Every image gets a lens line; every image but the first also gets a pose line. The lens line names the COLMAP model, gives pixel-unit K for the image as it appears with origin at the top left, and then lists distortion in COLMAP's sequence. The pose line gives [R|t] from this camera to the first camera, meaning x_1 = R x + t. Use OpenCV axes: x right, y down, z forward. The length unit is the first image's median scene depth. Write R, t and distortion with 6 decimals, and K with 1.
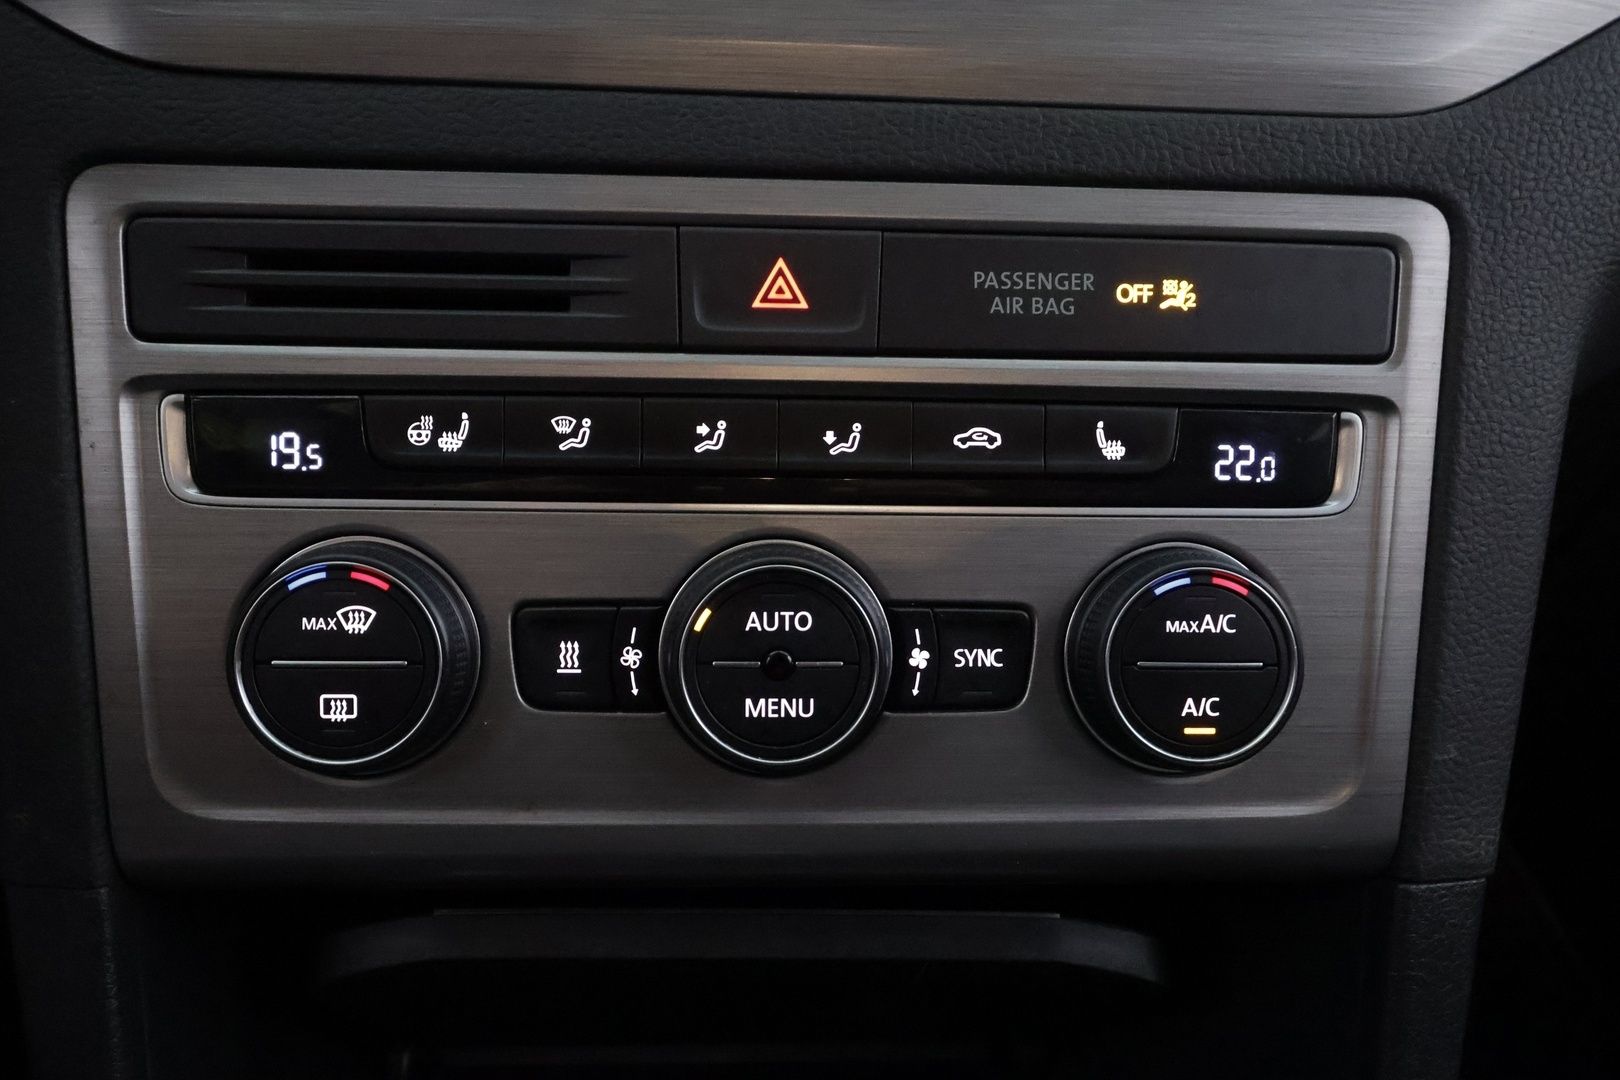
lens RADIAL K [[1271.6, 0, 812.7], [0, 1271.6, 543.6], [0, 0, 1]] dist [-0.003729, 0.011947]
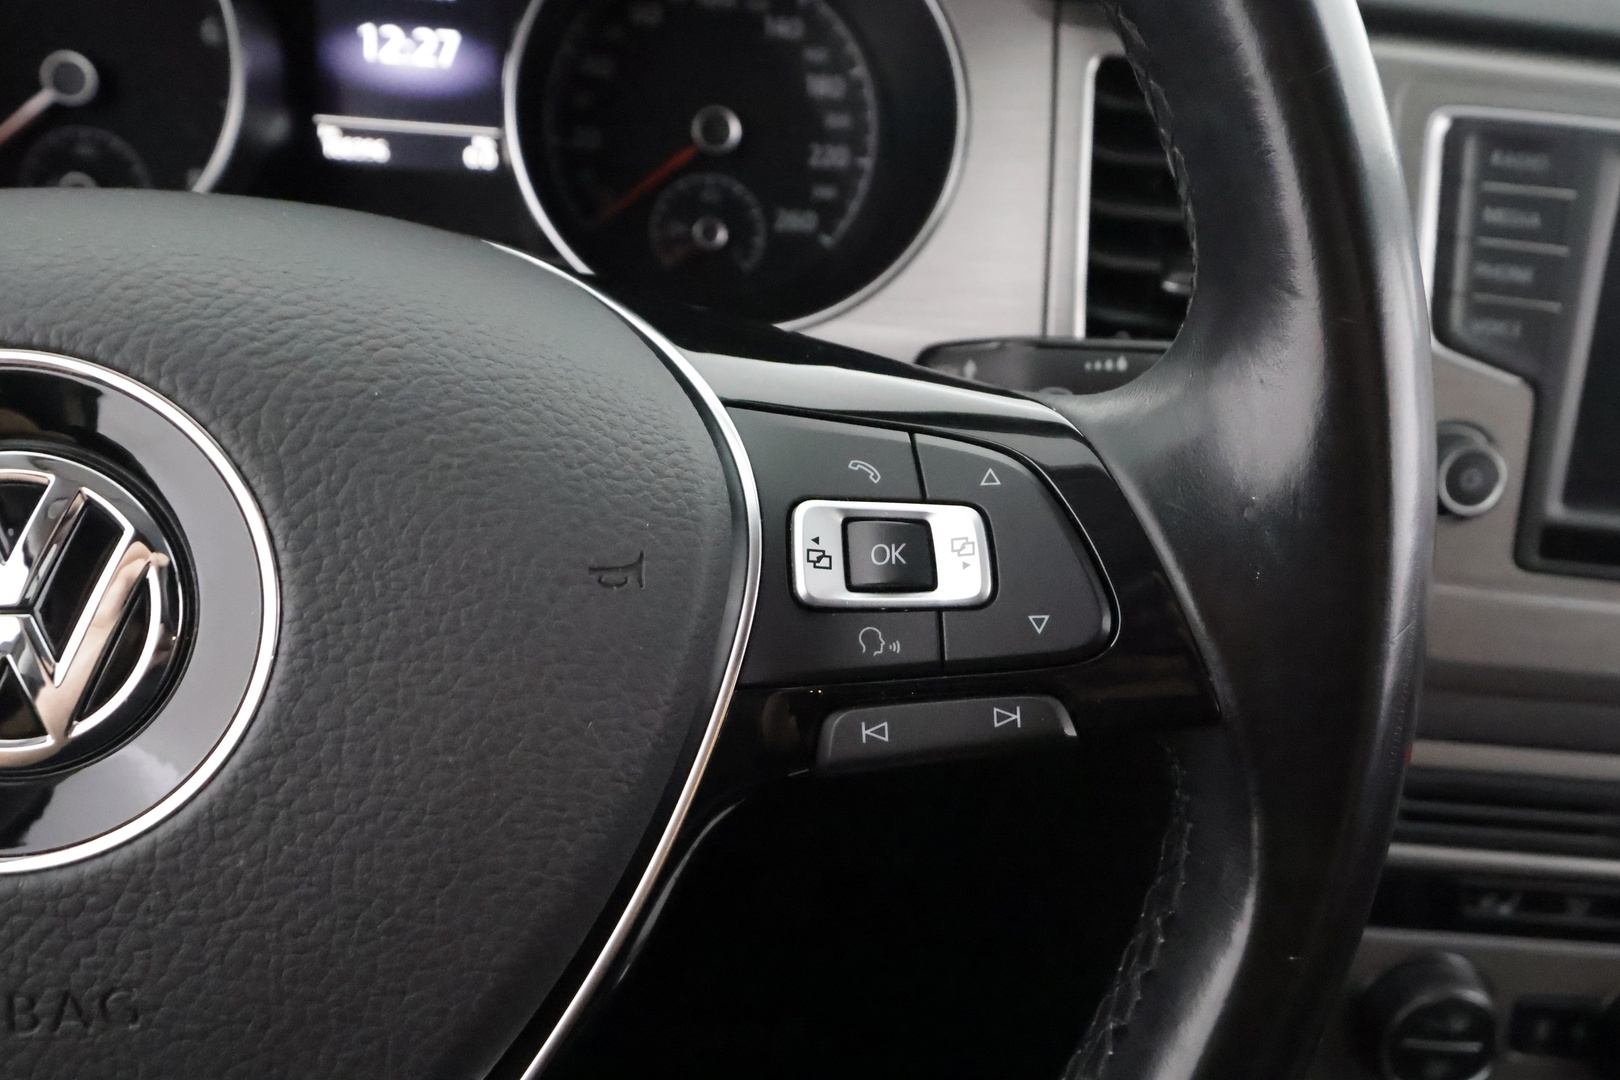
lens RADIAL K [[1271.6, 0, 802.5], [0, 1271.6, 548.3], [0, 0, 1]] dist [-0.003729, 0.011947]
pose [[0.995685, 0.092311, 0.009530, -1.211527], [-0.092275, 0.973897, 0.207389, -0.767025], [0.009863, -0.207374, 0.978212, -0.488395]]
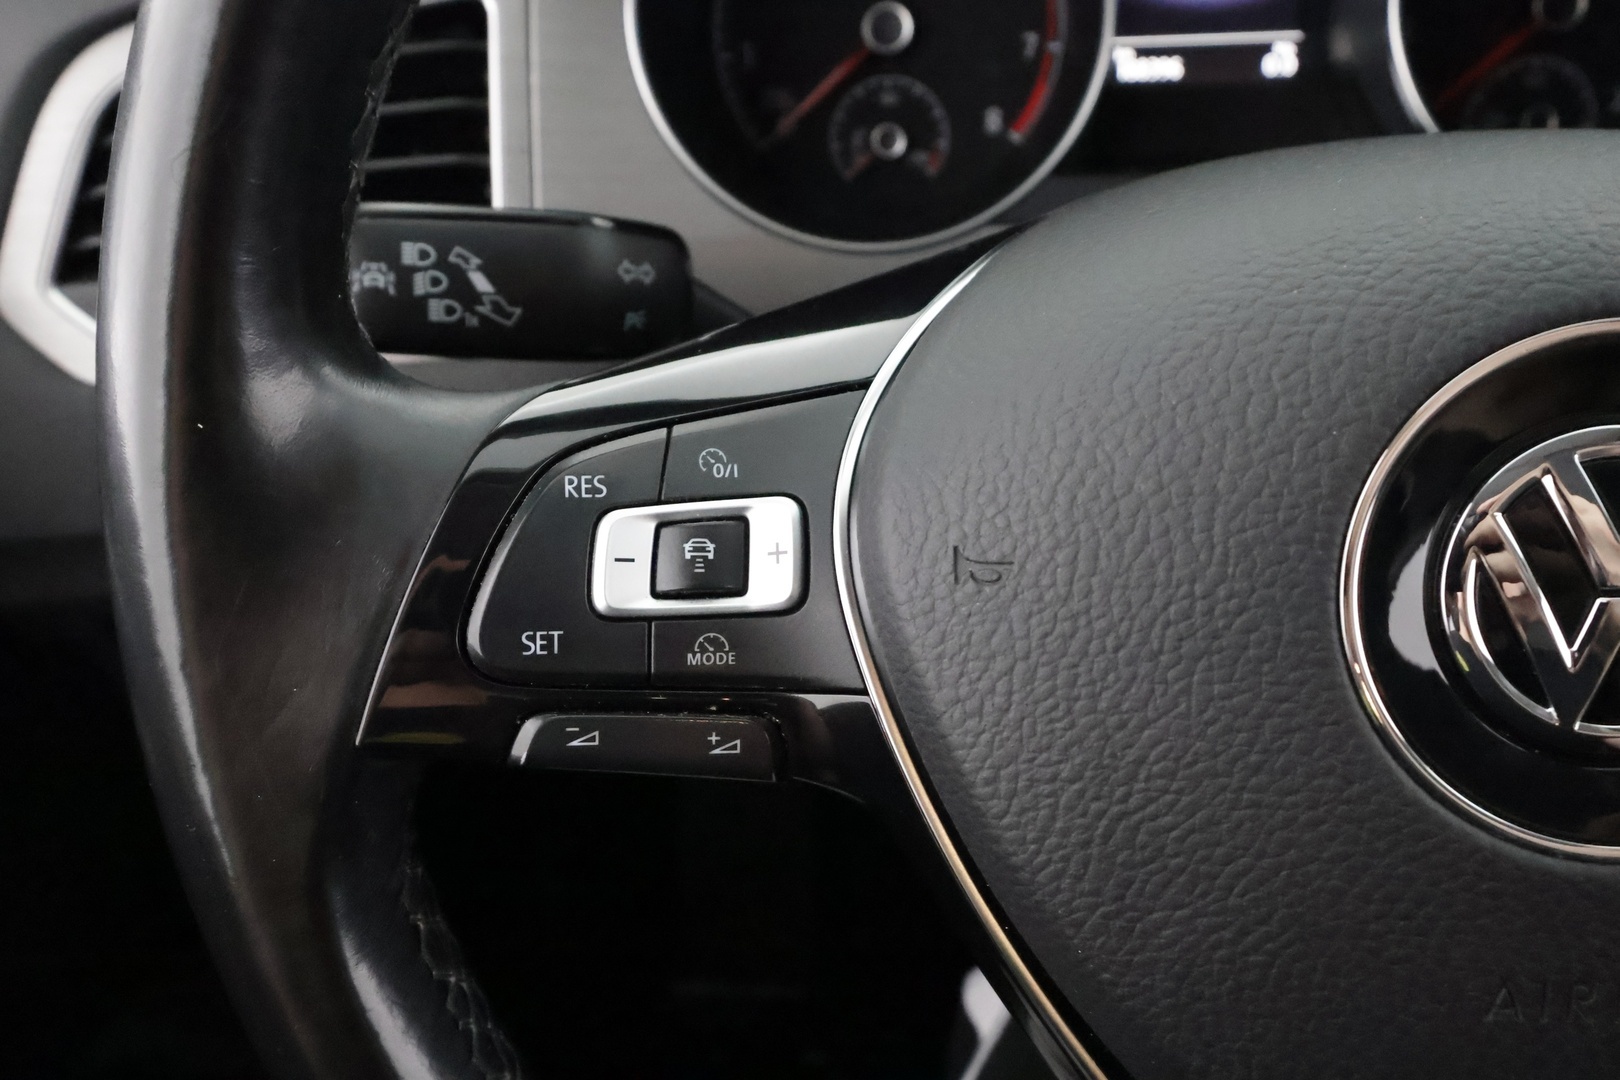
lens RADIAL K [[1271.6, 0, 811.9], [0, 1271.6, 548.1], [0, 0, 1]] dist [-0.003729, 0.011947]
pose [[0.972156, 0.072910, -0.222702, -1.867137], [-0.004405, 0.955882, 0.293718, -0.769073], [0.234292, -0.284559, 0.929588, -0.523752]]
